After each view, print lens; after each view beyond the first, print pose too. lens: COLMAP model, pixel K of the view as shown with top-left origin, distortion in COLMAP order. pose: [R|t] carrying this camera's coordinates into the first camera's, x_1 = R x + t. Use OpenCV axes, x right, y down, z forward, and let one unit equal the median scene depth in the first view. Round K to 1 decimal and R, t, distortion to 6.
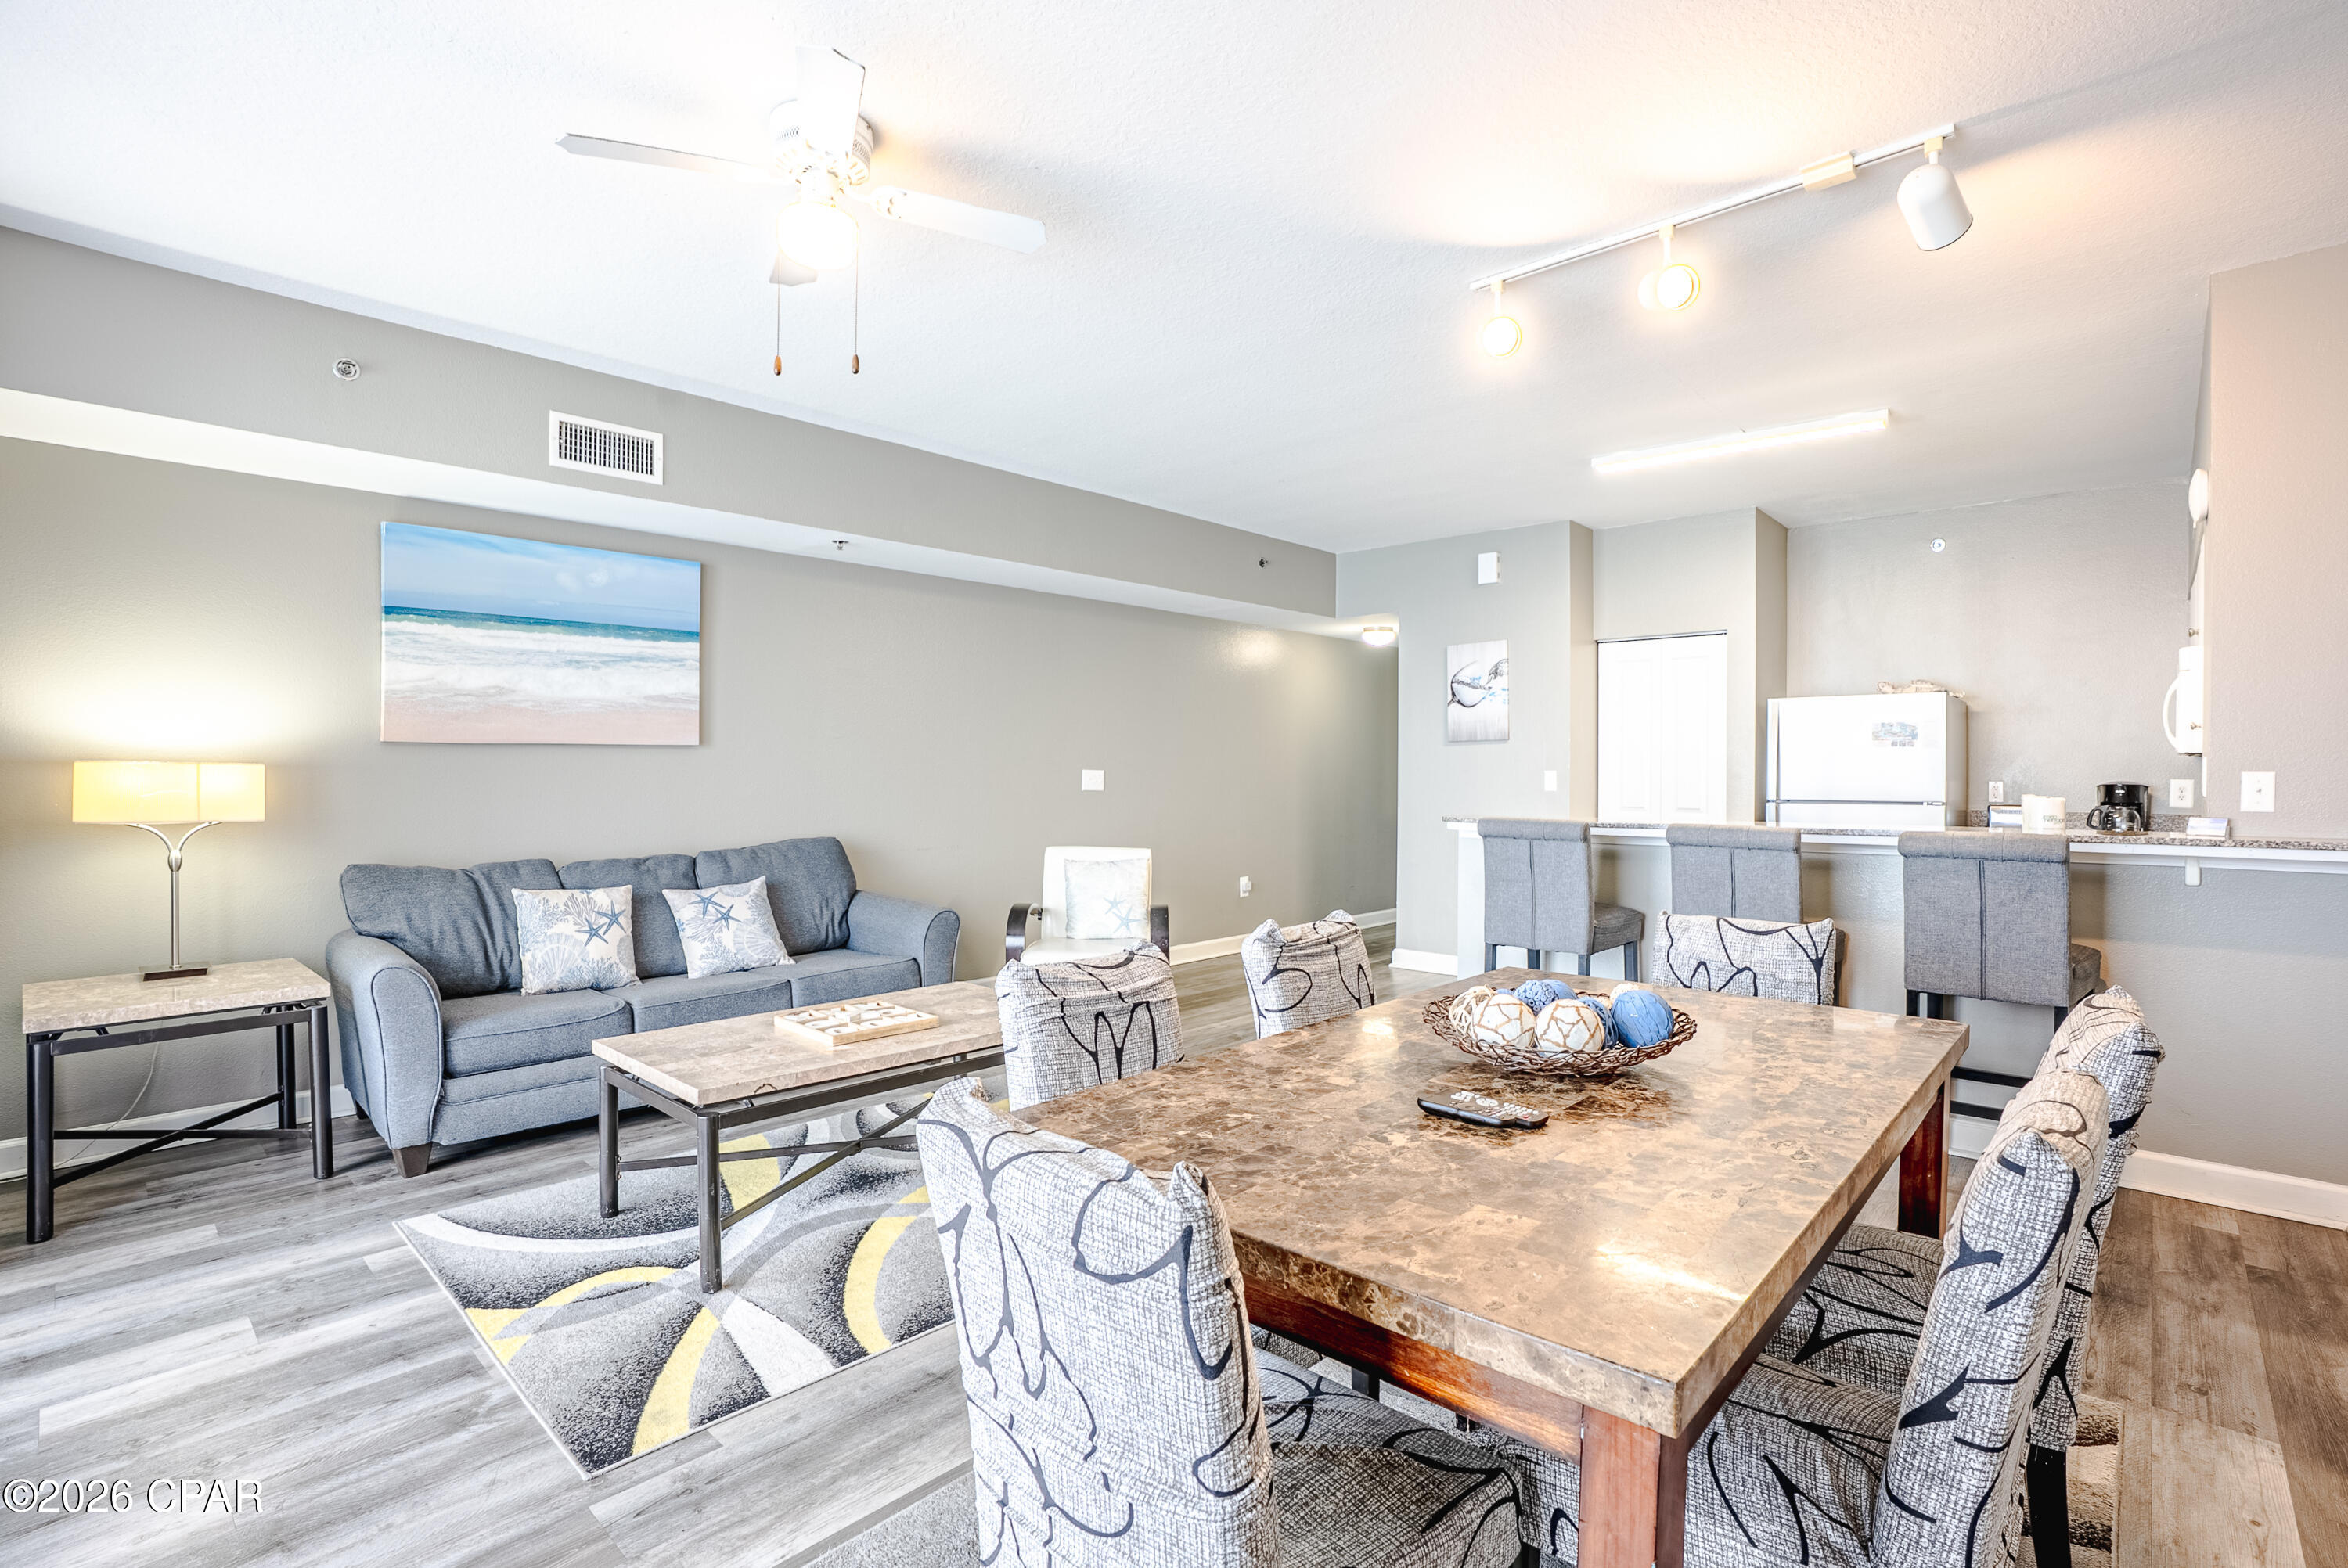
lens RADIAL K [[1094.2, 0, 1179.9], [0, 1094.2, 780.1], [0, 0, 1]] dist [-0.059614, 0.021670]
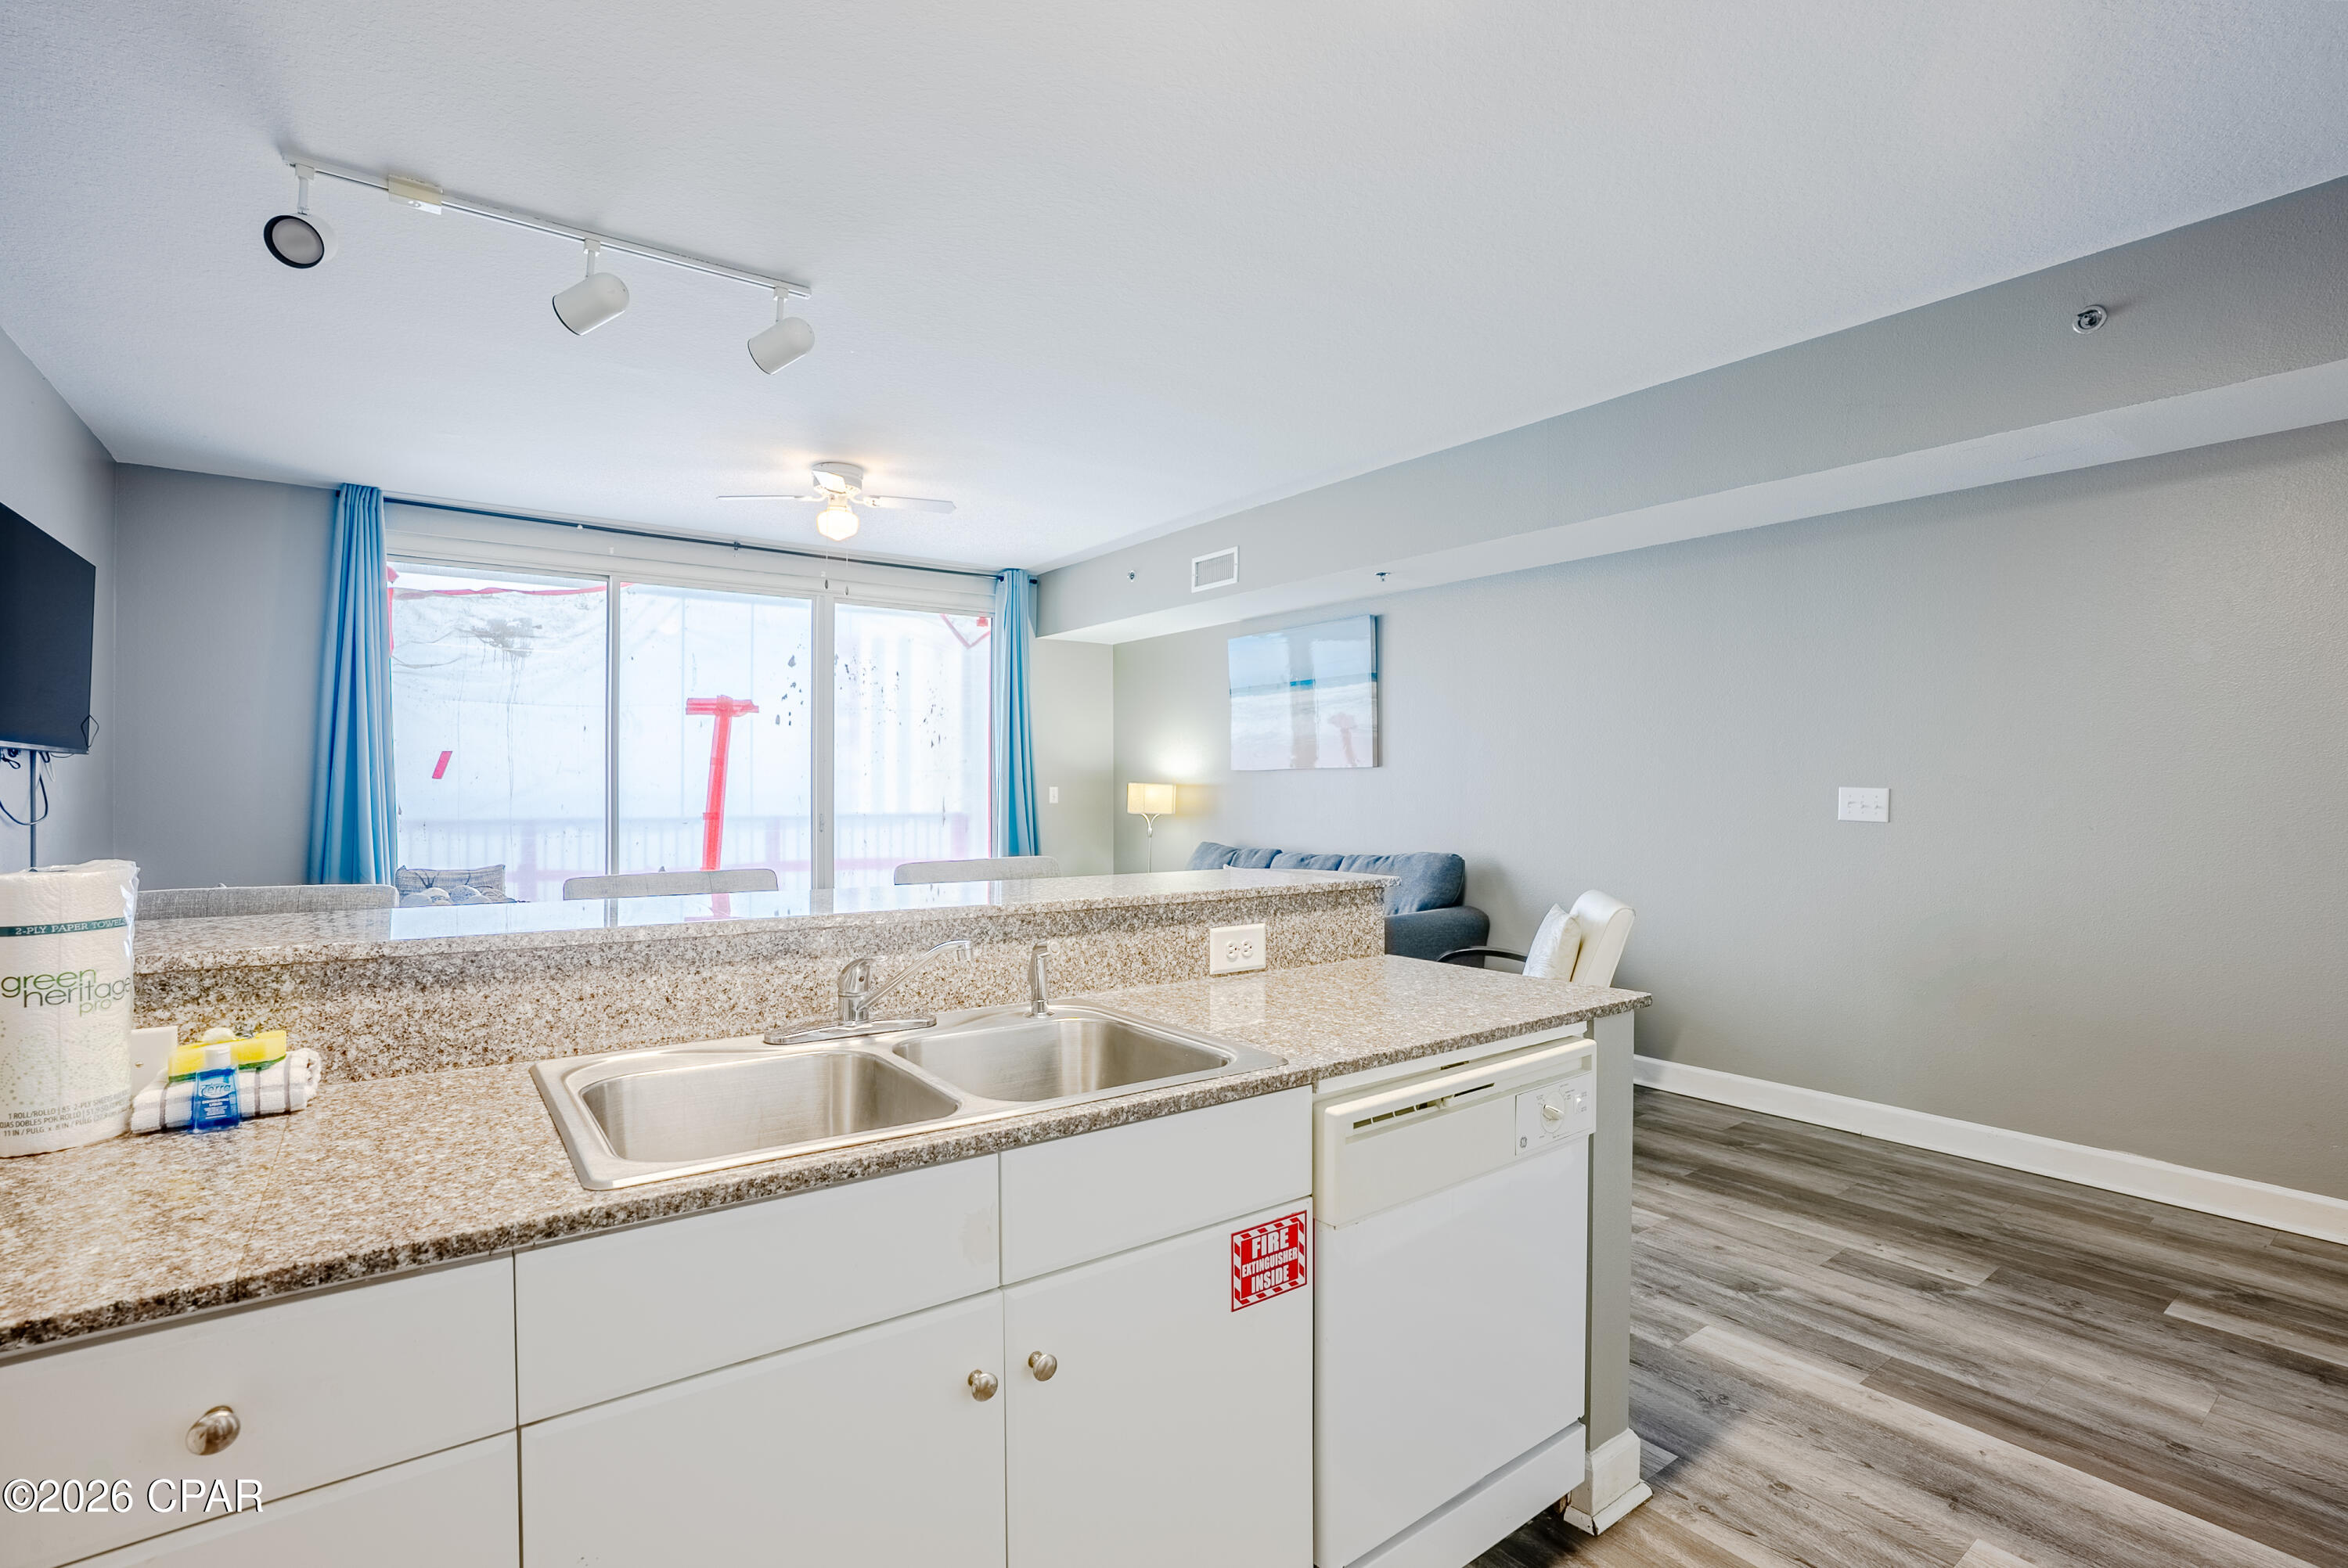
lens RADIAL K [[1094.2, 0, 1193.6], [0, 1094.2, 783.8], [0, 0, 1]] dist [-0.059614, 0.021670]
pose [[-0.170458, -0.004339, -0.985355, 0.828459], [-0.010824, 0.999938, -0.002531, -0.009022], [0.985305, 0.010234, -0.170495, 1.073726]]
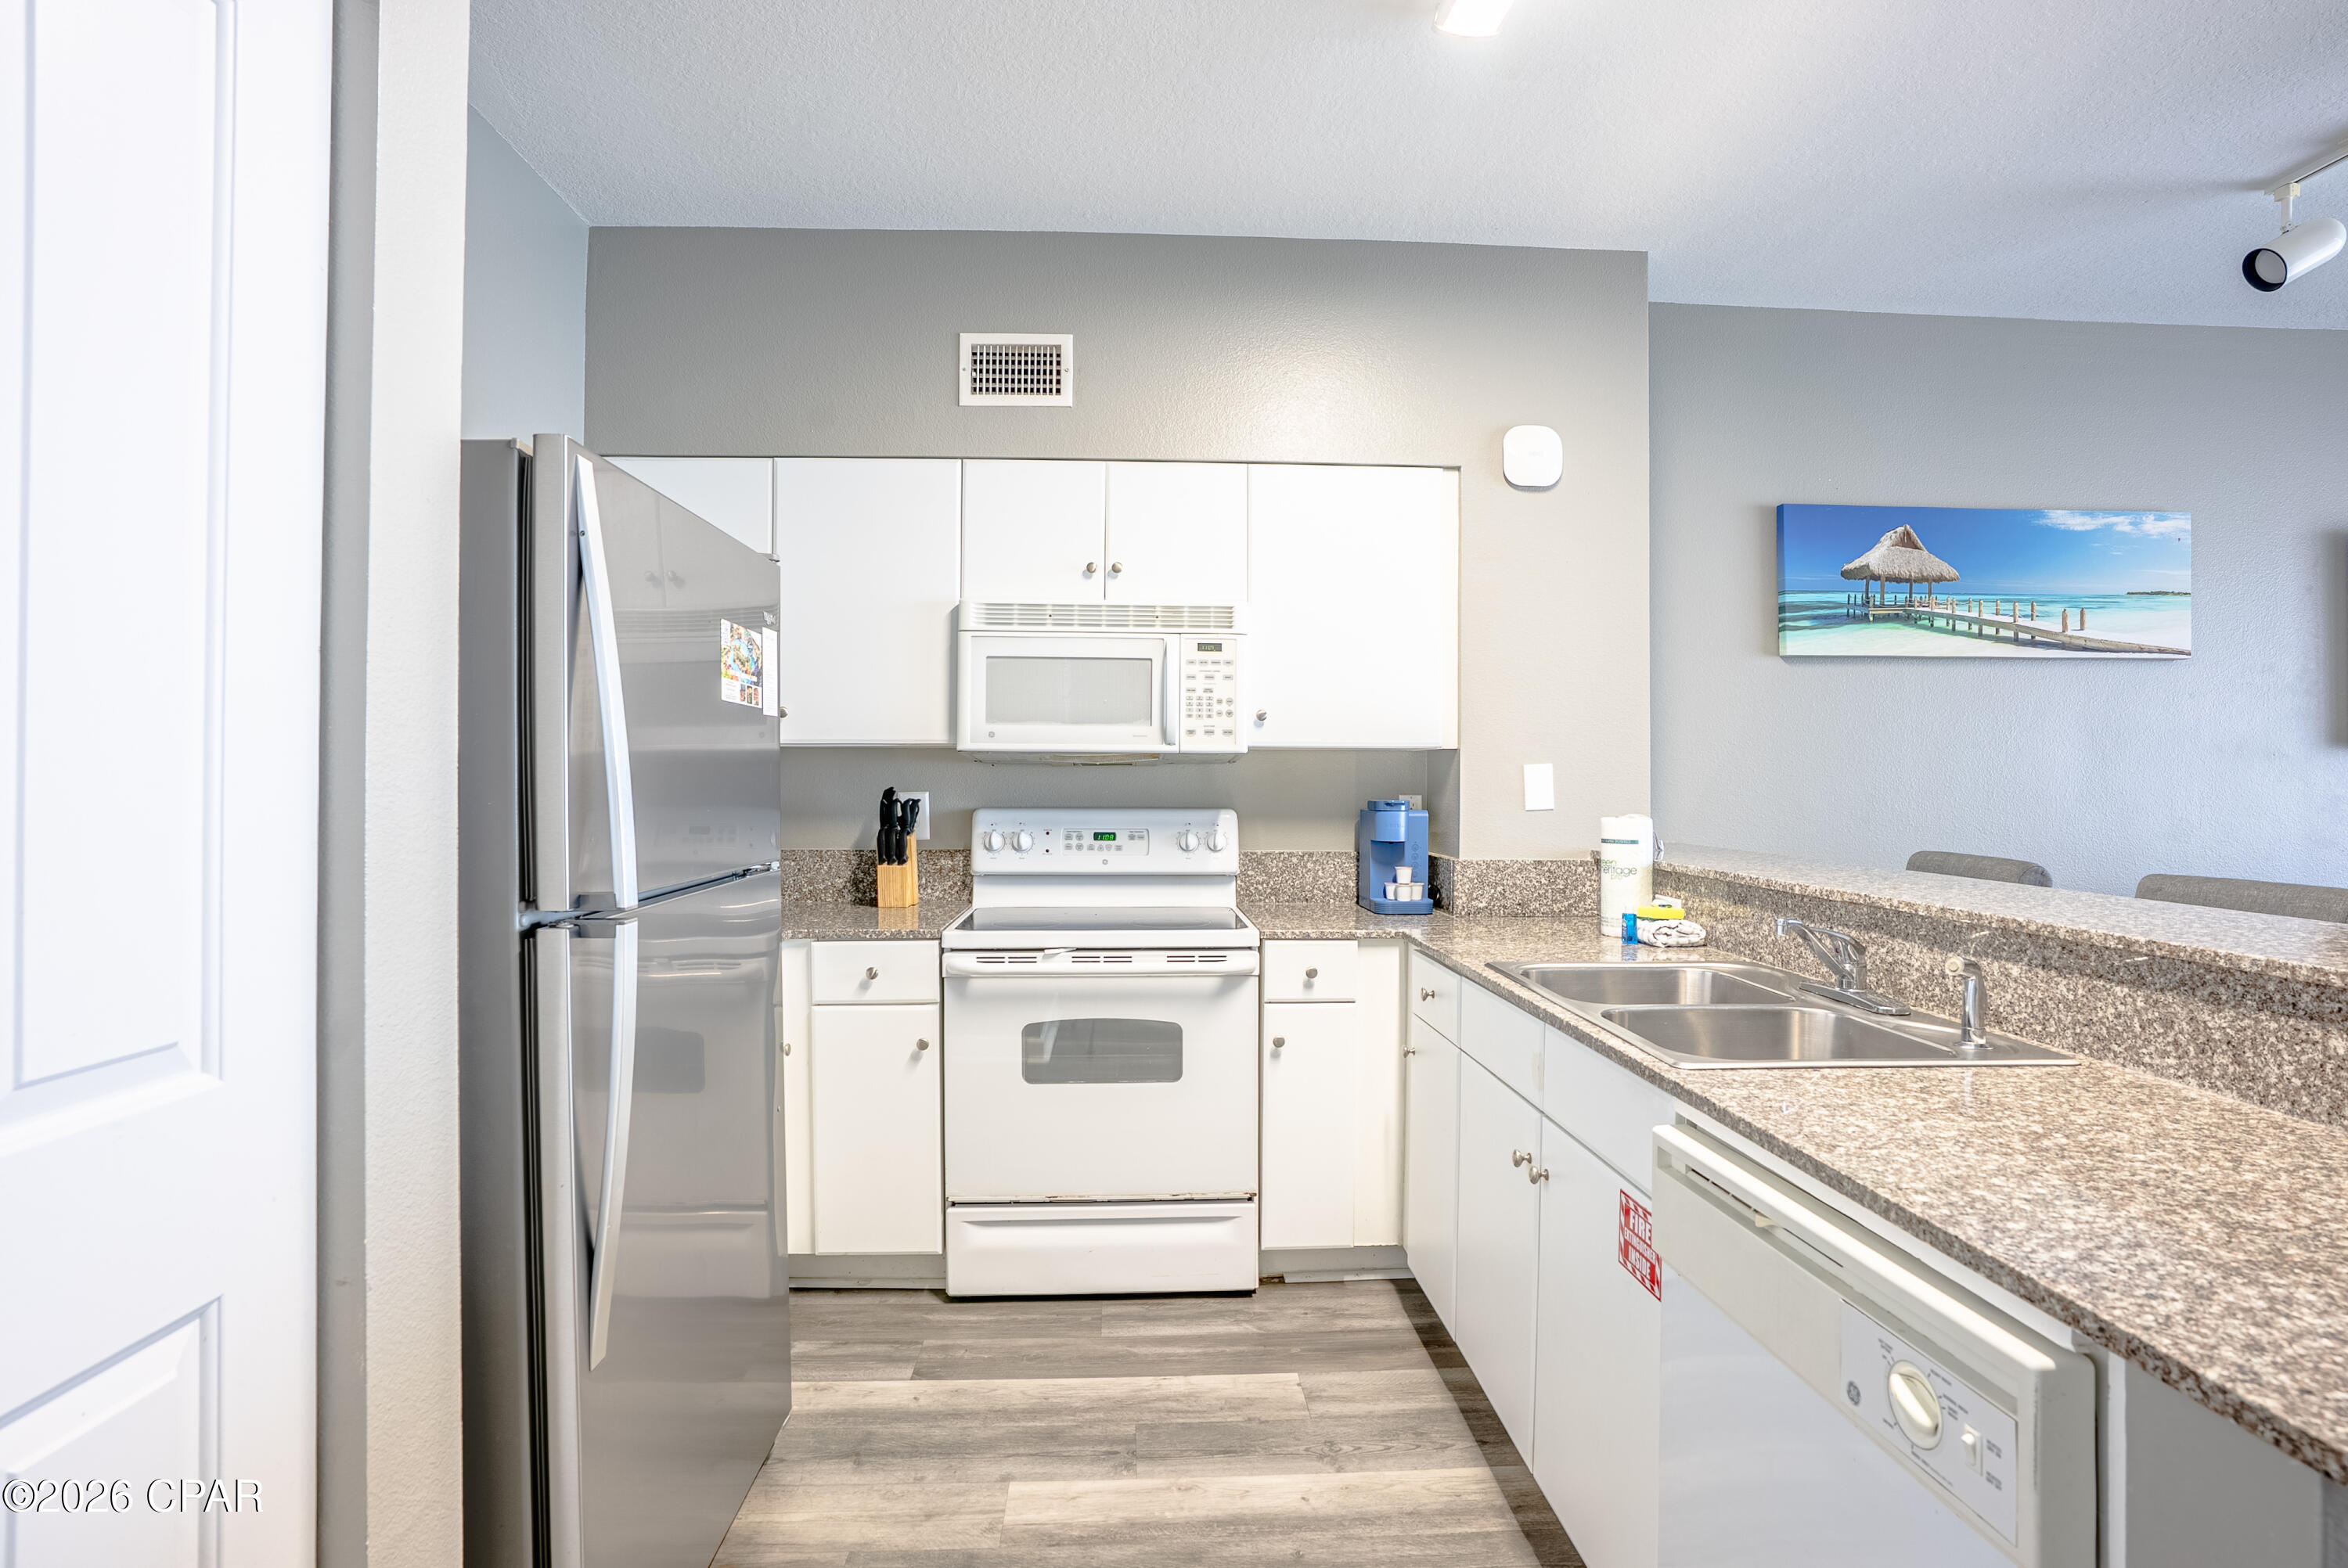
lens RADIAL K [[1150.9, 0, 1189.6], [0, 1150.9, 780.4], [0, 0, 1]] dist [-0.032760, 0.009384]
pose [[-0.733331, -0.003831, 0.679861, 0.396663], [0.002283, 0.999965, 0.008097, -0.011401], [-0.679868, 0.007490, -0.733296, 1.368142]]
